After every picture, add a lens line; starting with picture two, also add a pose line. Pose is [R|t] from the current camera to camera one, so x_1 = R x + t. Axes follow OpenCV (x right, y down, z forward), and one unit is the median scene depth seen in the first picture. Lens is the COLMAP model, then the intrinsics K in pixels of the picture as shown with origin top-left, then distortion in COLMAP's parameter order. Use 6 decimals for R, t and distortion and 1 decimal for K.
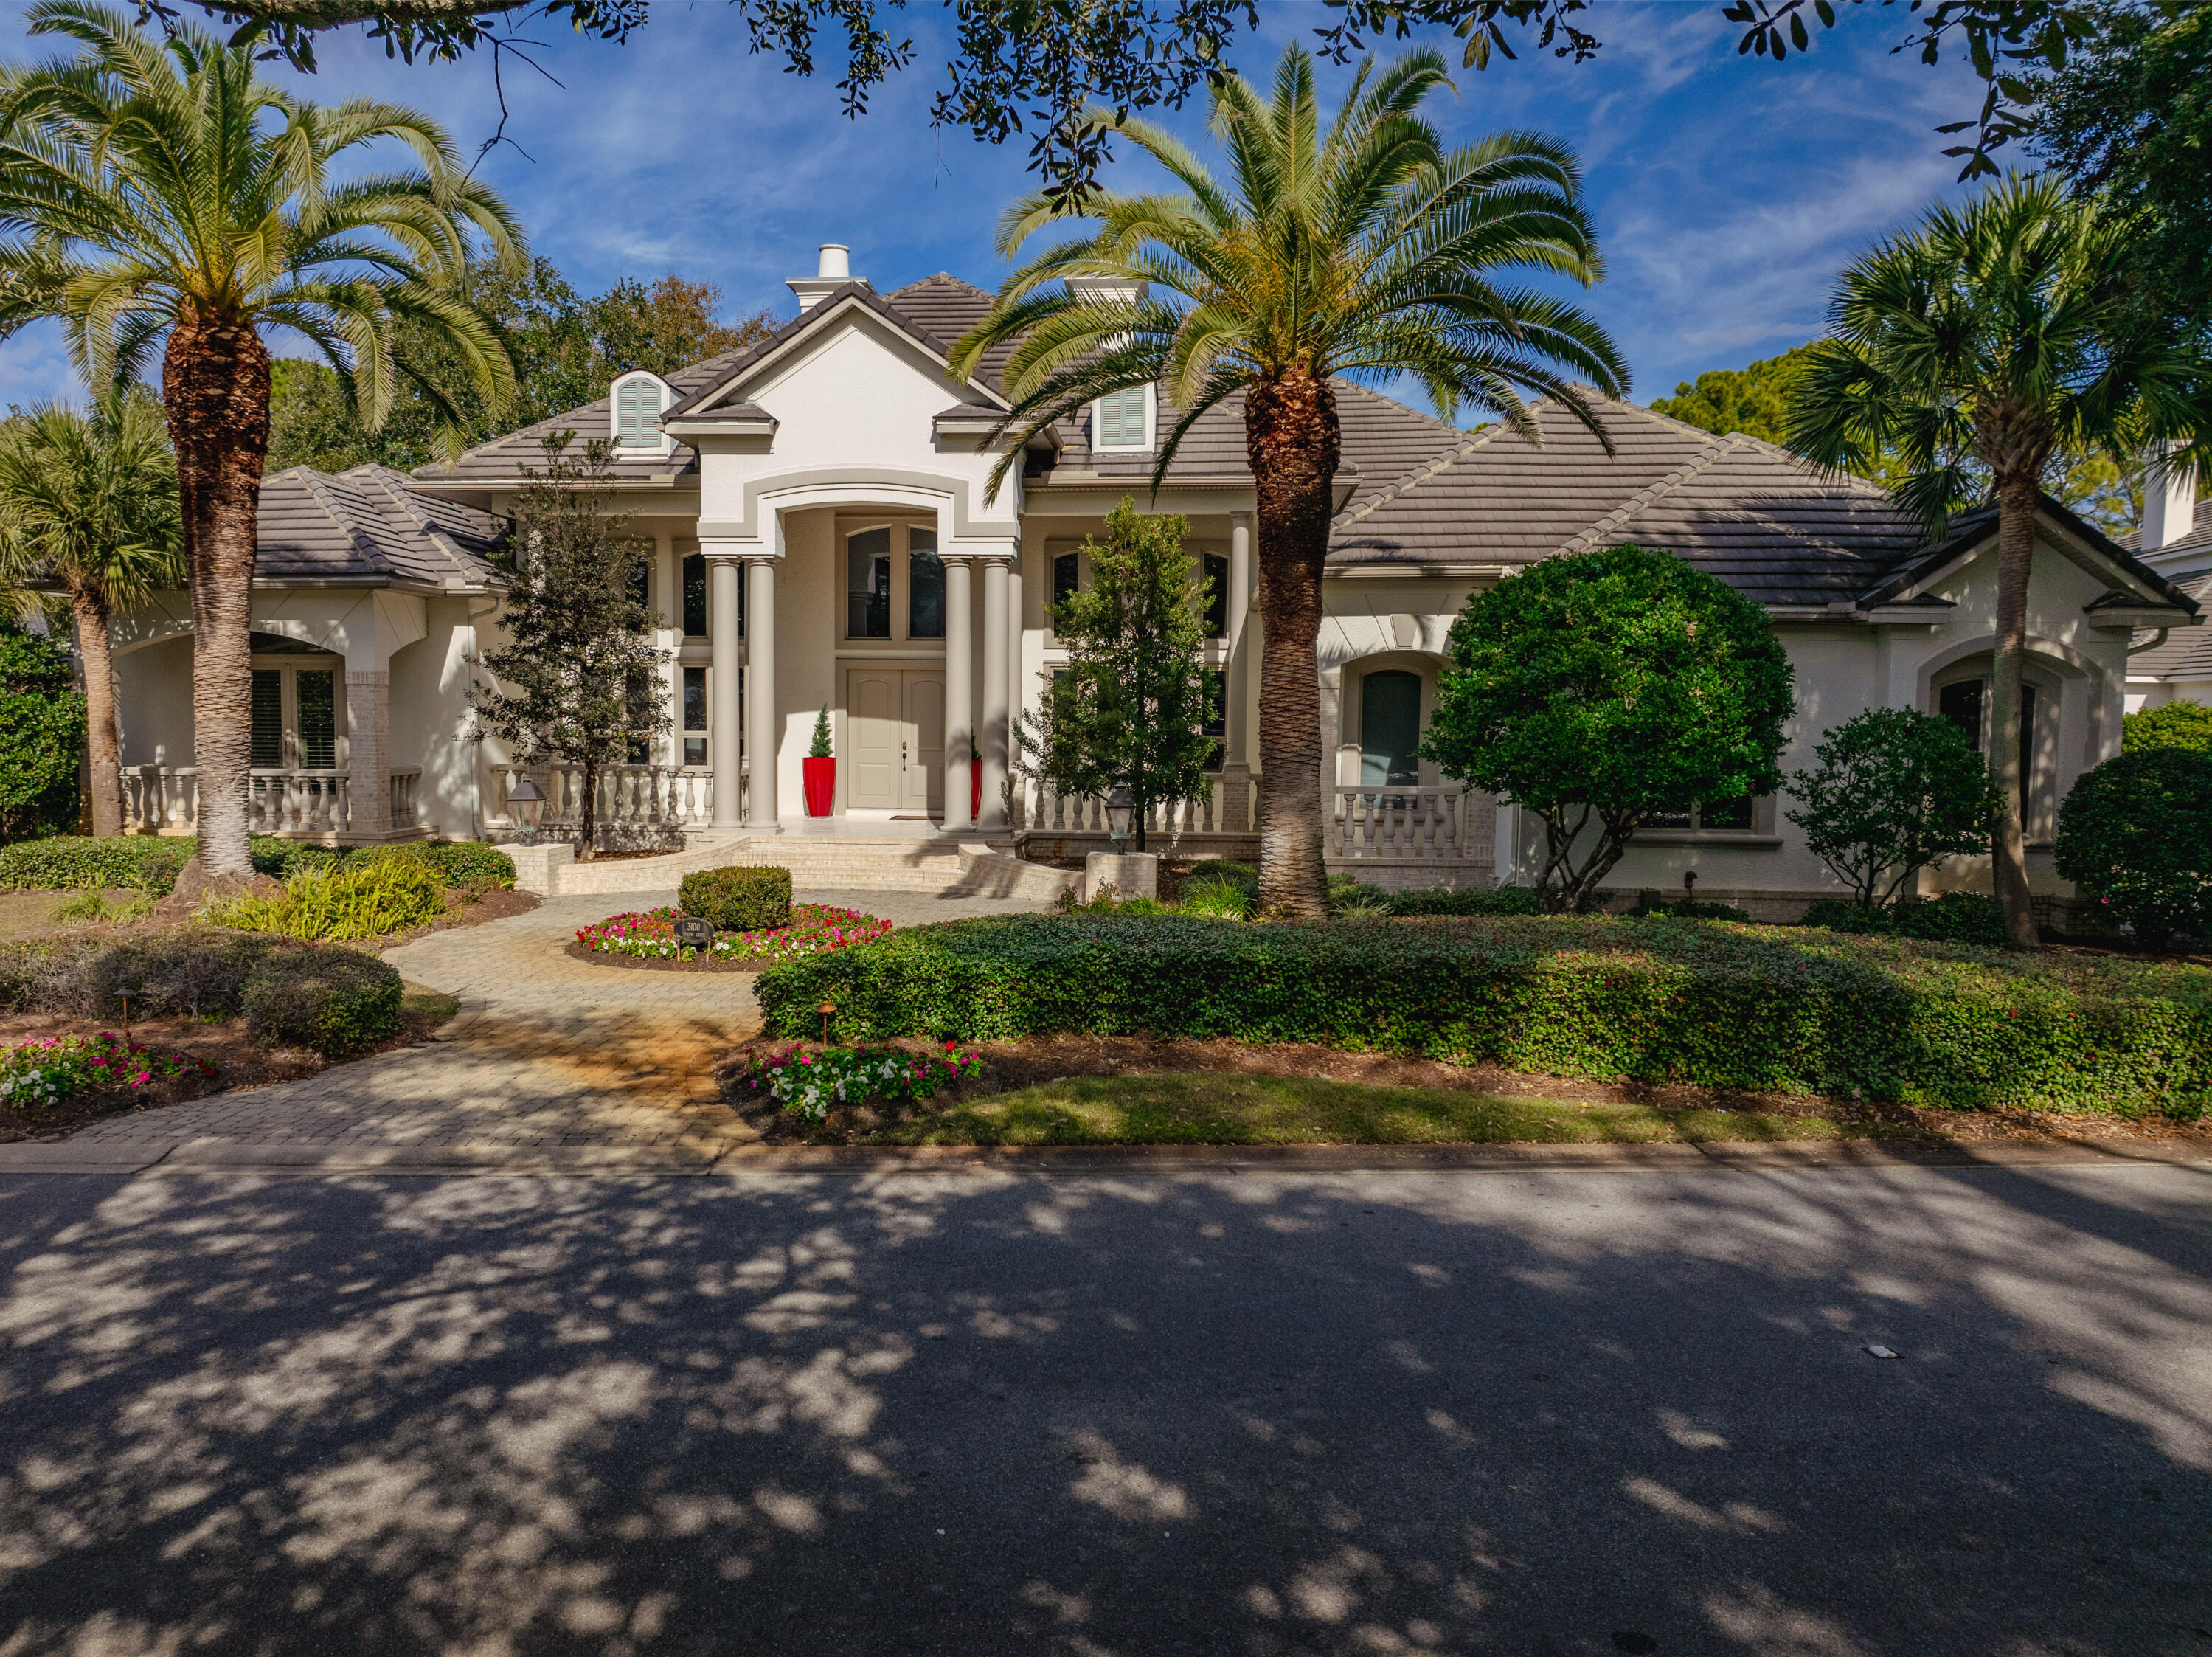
lens RADIAL K [[1627.7, 0, 1106.0], [0, 1627.7, 828.5], [0, 0, 1]] dist [-0.040977, -0.002323]
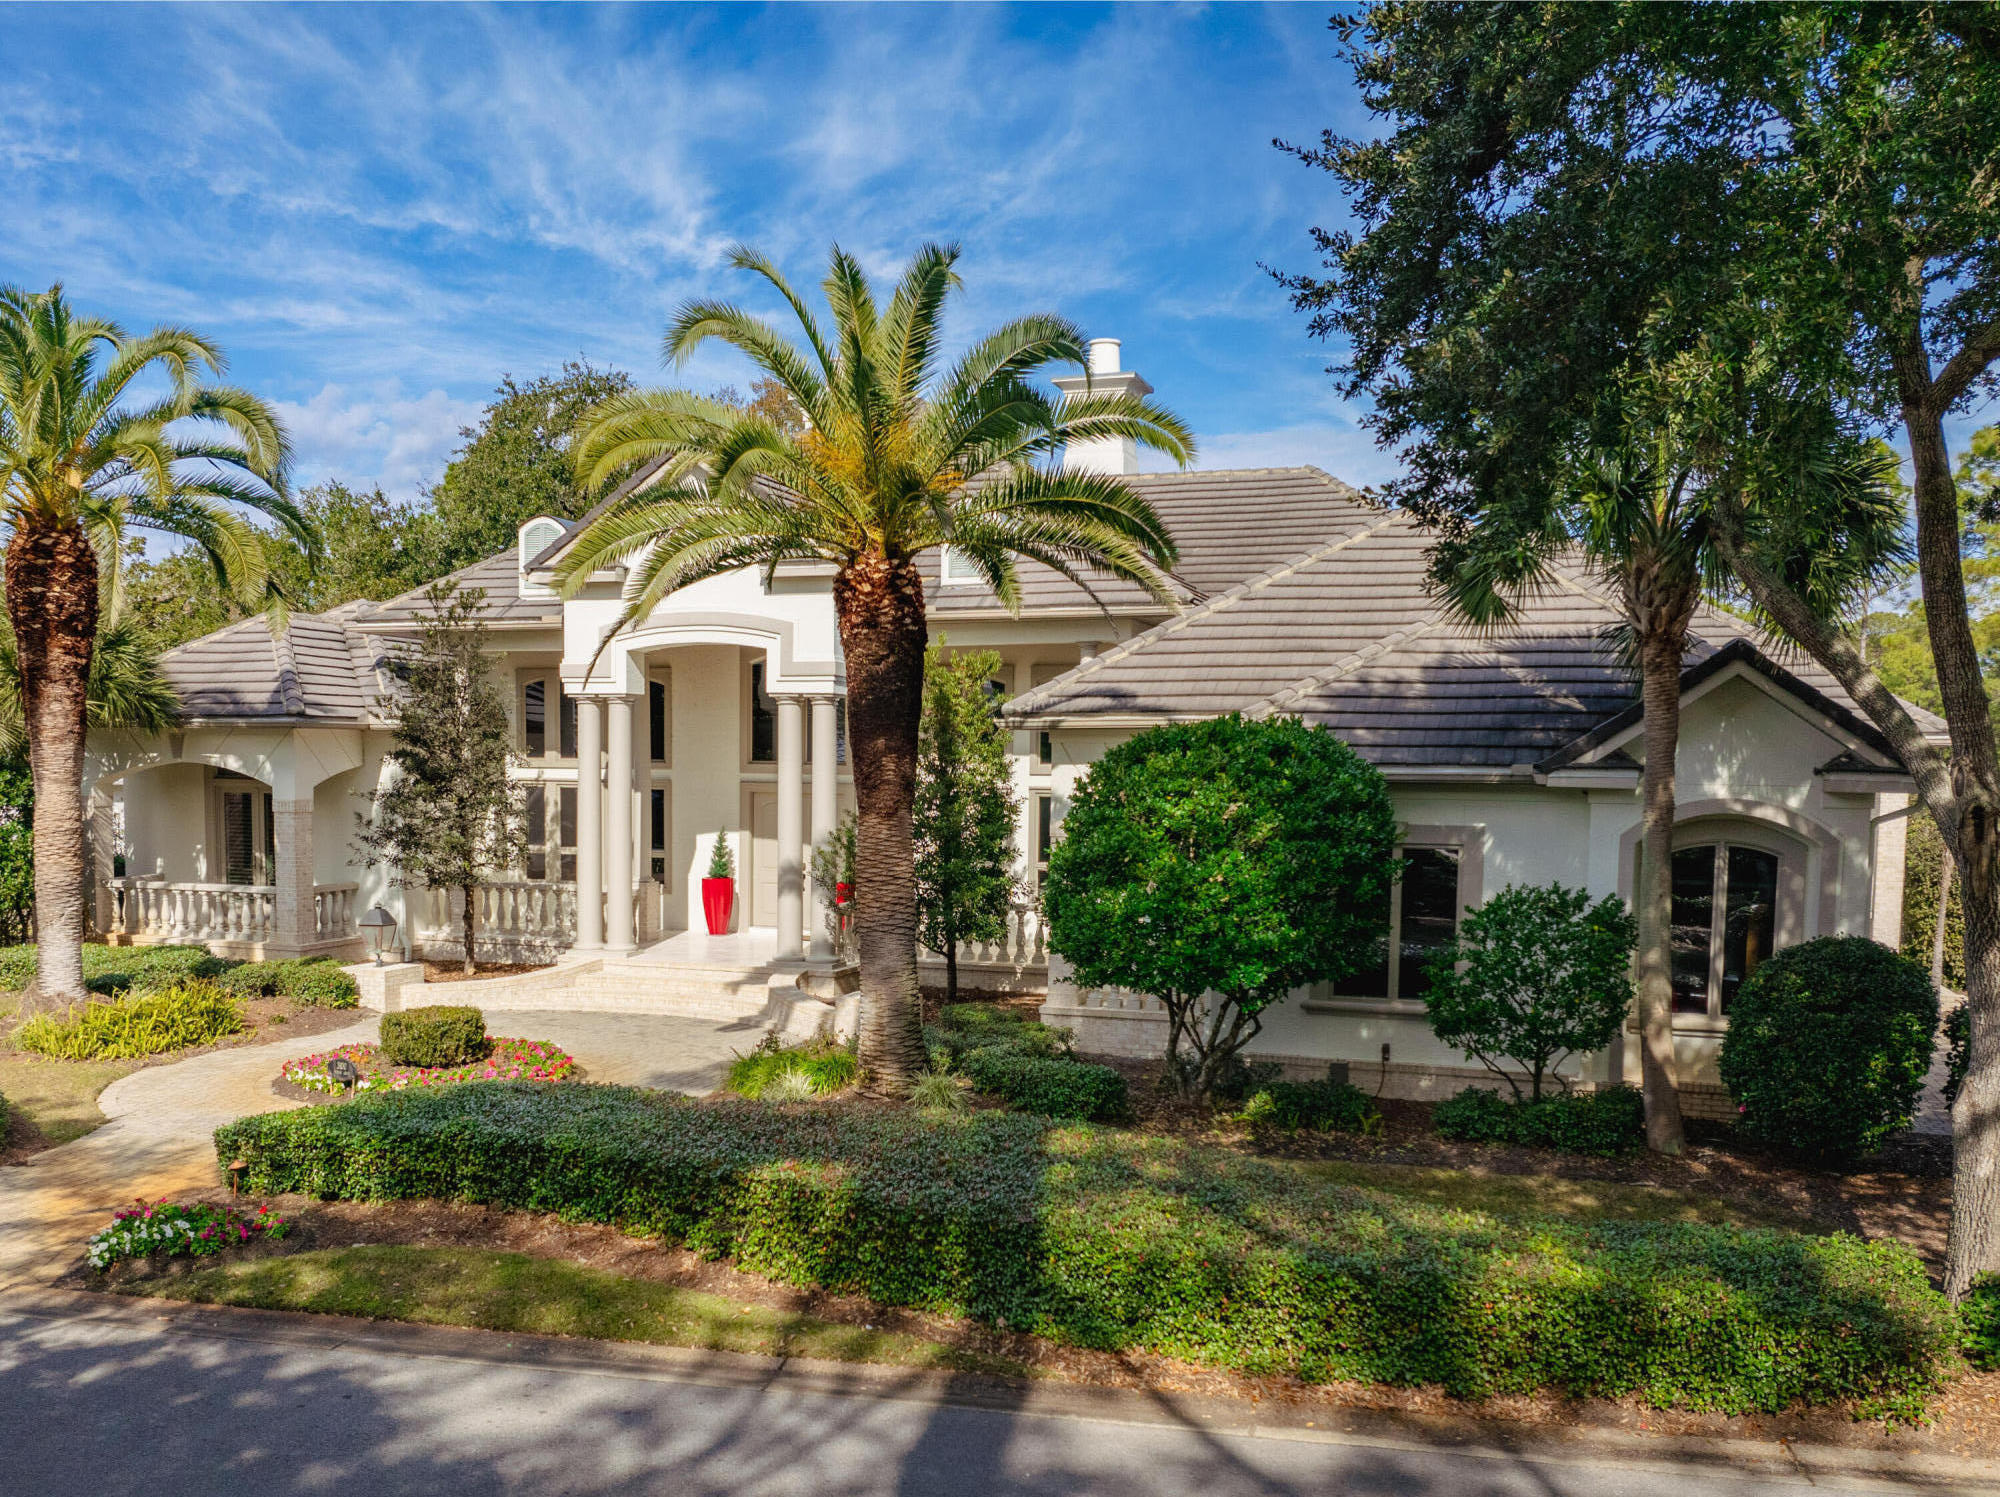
lens RADIAL K [[1729.1, 0, 1000.0], [0, 1729.1, 887.0], [0, 0, 1]] dist [-0.032381, -0.013826]
pose [[0.967007, 0.021138, -0.253871, 0.449211], [-0.021693, 0.999764, 0.000613, -0.068346], [0.253824, 0.004914, 0.967238, -0.036788]]
